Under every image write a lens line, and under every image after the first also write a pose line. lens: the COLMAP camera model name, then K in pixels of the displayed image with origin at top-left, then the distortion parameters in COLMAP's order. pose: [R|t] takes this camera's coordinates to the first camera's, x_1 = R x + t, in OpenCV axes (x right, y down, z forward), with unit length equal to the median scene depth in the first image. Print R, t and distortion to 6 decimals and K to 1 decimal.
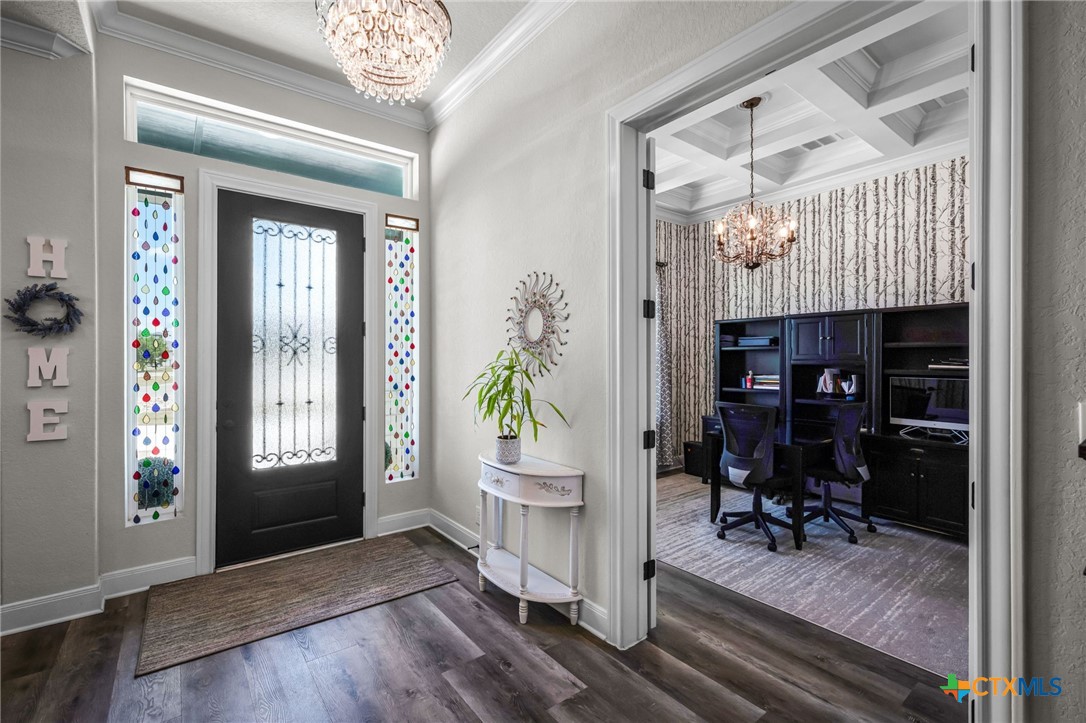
lens RADIAL K [[478.3, 0, 543.0], [0, 478.3, 361.5], [0, 0, 1]] dist [-0.002284, -0.000205]
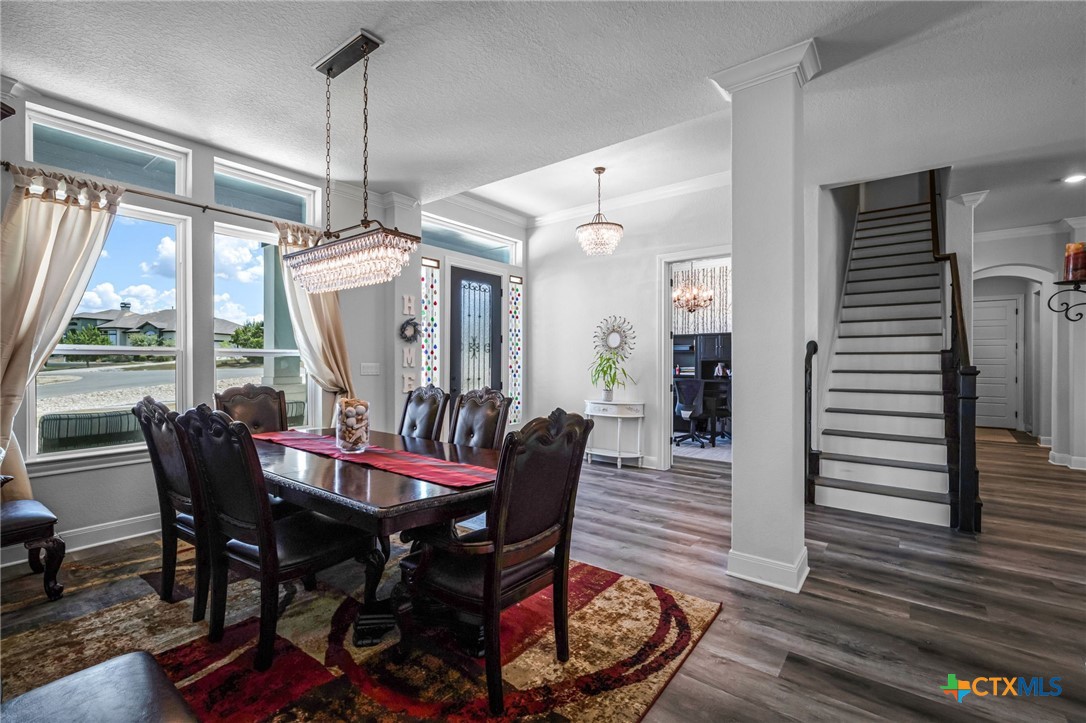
lens RADIAL K [[478.3, 0, 543.0], [0, 478.3, 361.5], [0, 0, 1]] dist [-0.002284, -0.000205]
pose [[0.968397, 0.003622, 0.249387, -0.839914], [-0.002255, 0.999981, -0.005766, 0.033888], [-0.249403, 0.005021, 0.968387, -0.995530]]
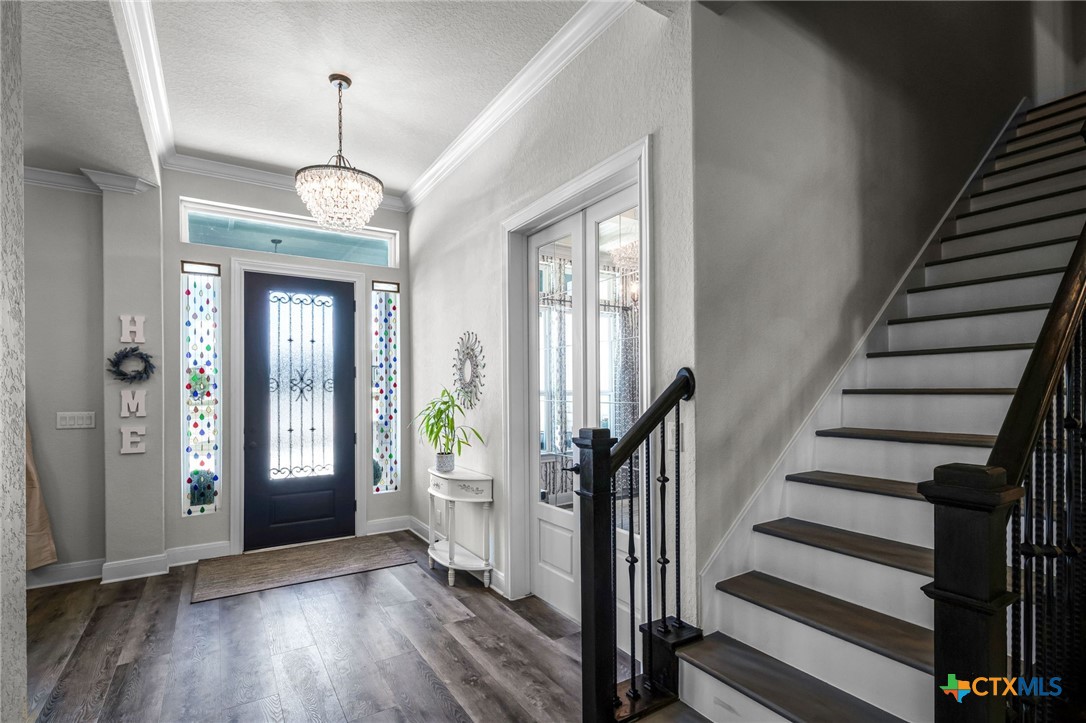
lens RADIAL K [[512.2, 0, 549.1], [0, 512.2, 392.8], [0, 0, 1]] dist [-0.002023, -0.000265]
pose [[0.996926, -0.004786, -0.078202, 0.310032], [0.004733, 0.999988, -0.000855, -0.011543], [0.078205, 0.000483, 0.996937, -0.401549]]
